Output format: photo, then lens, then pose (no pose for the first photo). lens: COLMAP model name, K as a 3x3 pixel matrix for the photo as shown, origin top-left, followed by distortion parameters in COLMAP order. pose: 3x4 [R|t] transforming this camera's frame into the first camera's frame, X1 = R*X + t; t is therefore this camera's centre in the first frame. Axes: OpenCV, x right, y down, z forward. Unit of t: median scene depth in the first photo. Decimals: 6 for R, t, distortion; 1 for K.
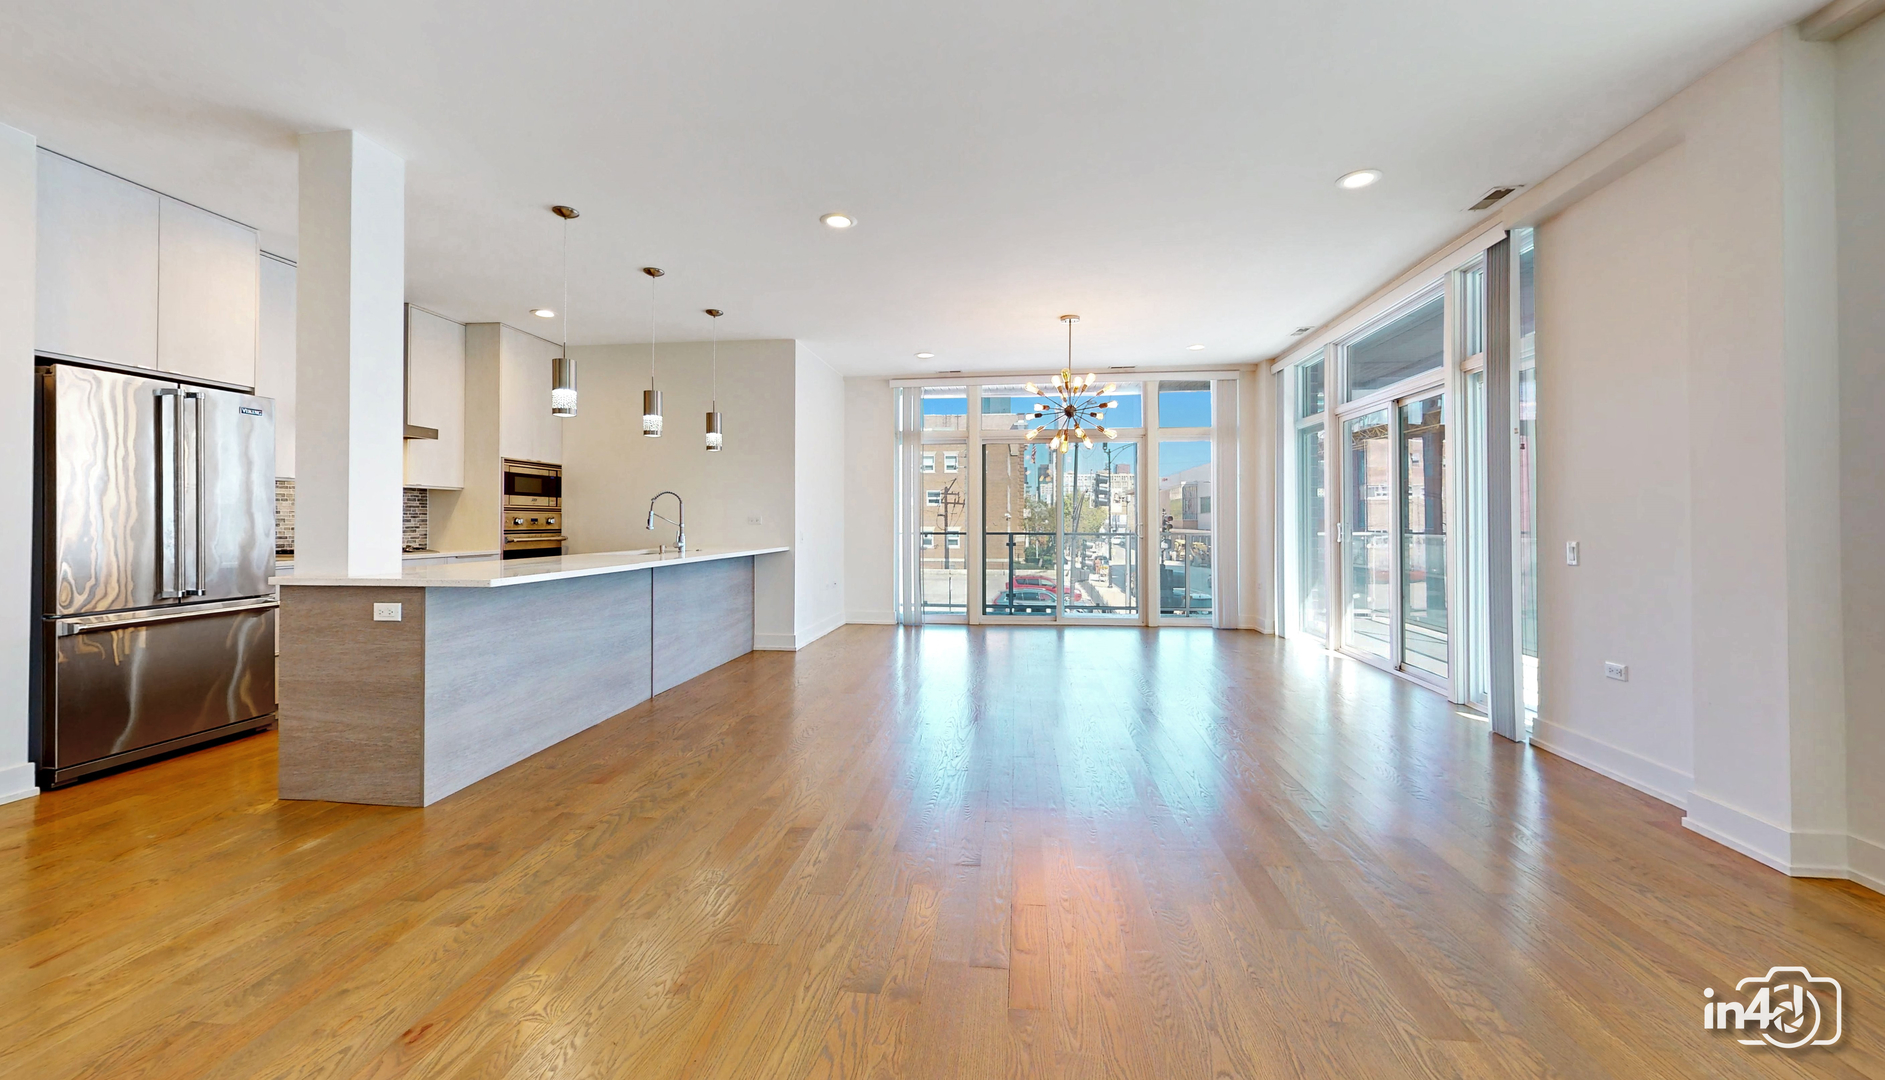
lens RADIAL K [[748.3, 0, 934.8], [0, 748.3, 512.3], [0, 0, 1]] dist [0.000575, -0.000243]
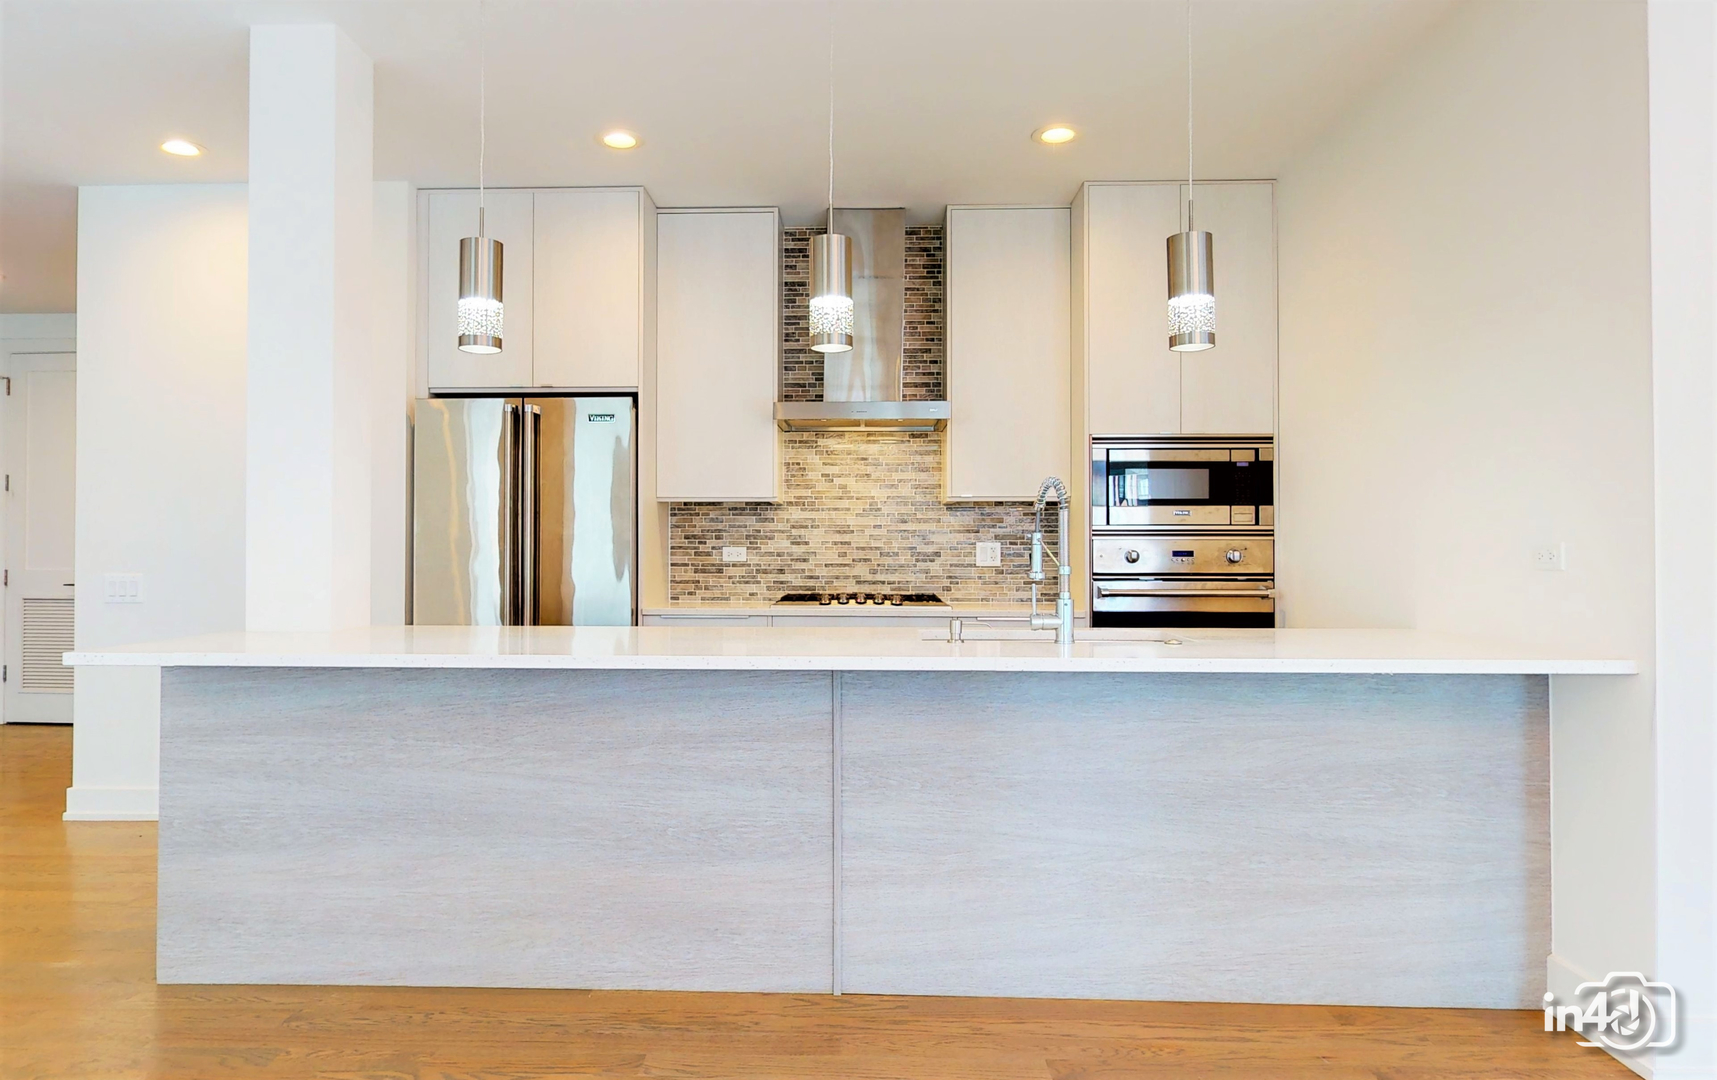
lens RADIAL K [[1076.7, 0, 822.3], [0, 1076.7, 542.8], [0, 0, 1]] dist [0.000890, -0.004620]
pose [[0.074354, -0.008291, -0.997197, 0.157137], [0.010139, 0.999920, -0.007558, 0.006374], [0.997180, -0.009548, 0.074432, 0.733533]]
